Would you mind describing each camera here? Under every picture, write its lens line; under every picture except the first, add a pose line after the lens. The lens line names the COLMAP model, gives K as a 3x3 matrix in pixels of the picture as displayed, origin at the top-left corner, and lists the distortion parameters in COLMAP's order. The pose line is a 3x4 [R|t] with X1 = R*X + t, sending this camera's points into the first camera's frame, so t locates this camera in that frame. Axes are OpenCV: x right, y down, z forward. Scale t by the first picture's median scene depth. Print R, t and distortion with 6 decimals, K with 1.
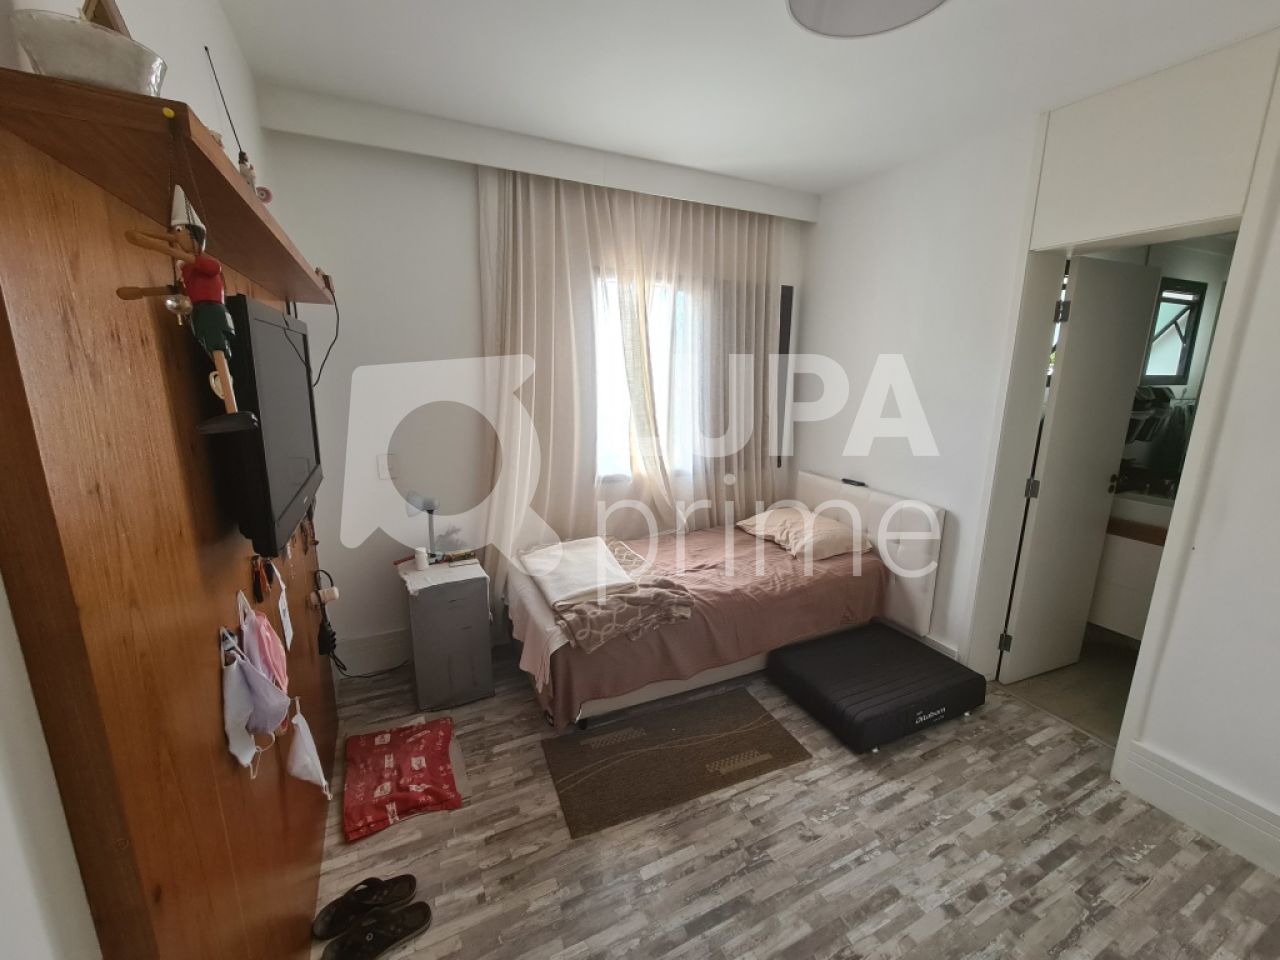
lens RADIAL K [[522.0, 0, 642.7], [0, 522.0, 479.6], [0, 0, 1]] dist [-0.003426, 0.000279]
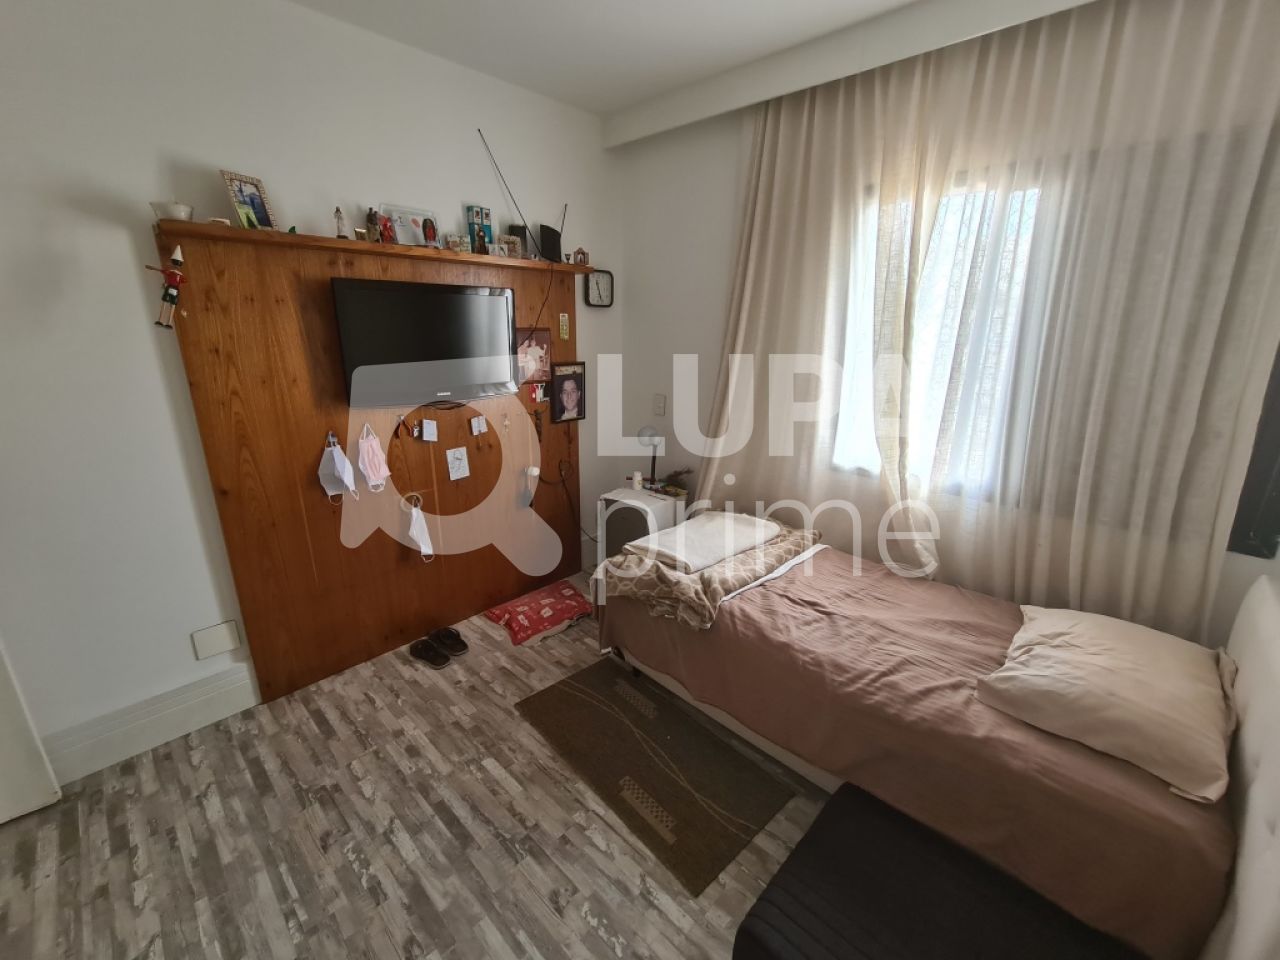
lens RADIAL K [[522.0, 0, 642.7], [0, 522.0, 479.6], [0, 0, 1]] dist [-0.003426, 0.000279]
pose [[0.354809, 0.261703, -0.897564, 0.922555], [-0.210573, 0.957727, 0.196005, -0.126873], [0.910917, 0.119458, 0.394918, 0.726106]]
